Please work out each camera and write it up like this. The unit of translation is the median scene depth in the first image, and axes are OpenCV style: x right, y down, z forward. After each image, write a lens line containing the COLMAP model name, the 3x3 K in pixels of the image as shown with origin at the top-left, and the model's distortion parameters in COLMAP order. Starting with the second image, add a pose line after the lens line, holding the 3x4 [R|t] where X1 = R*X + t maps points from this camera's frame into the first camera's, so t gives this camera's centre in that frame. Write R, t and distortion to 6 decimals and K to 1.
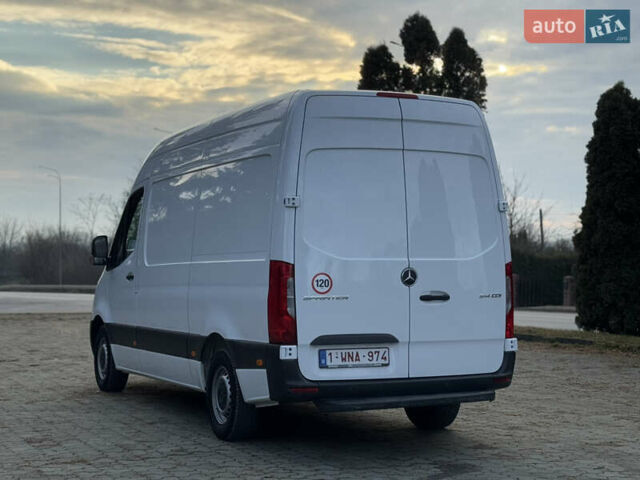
lens RADIAL K [[1297.2, 0, 266.8], [0, 1297.2, 283.2], [0, 0, 1]] dist [0.200988, 0.203529]
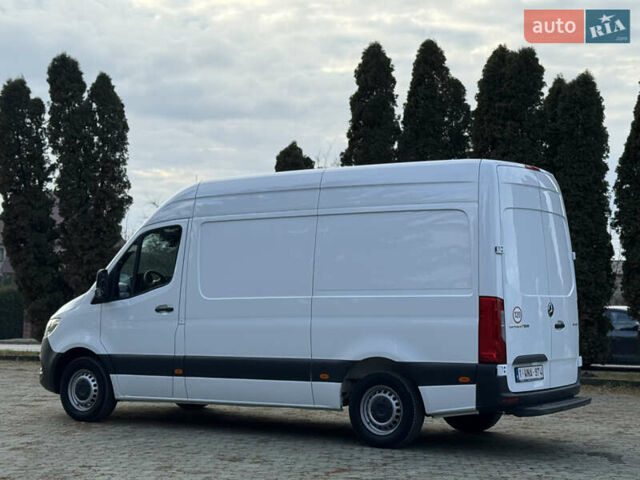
lens RADIAL K [[1390.6, 0, 244.6], [0, 1390.6, 295.4], [0, 0, 1]] dist [0.261656, -0.310275]
pose [[0.835742, 0.004146, 0.549107, -0.908172], [0.004123, 0.999896, -0.013824, -0.000891], [-0.549107, 0.013817, 0.835638, 0.006582]]
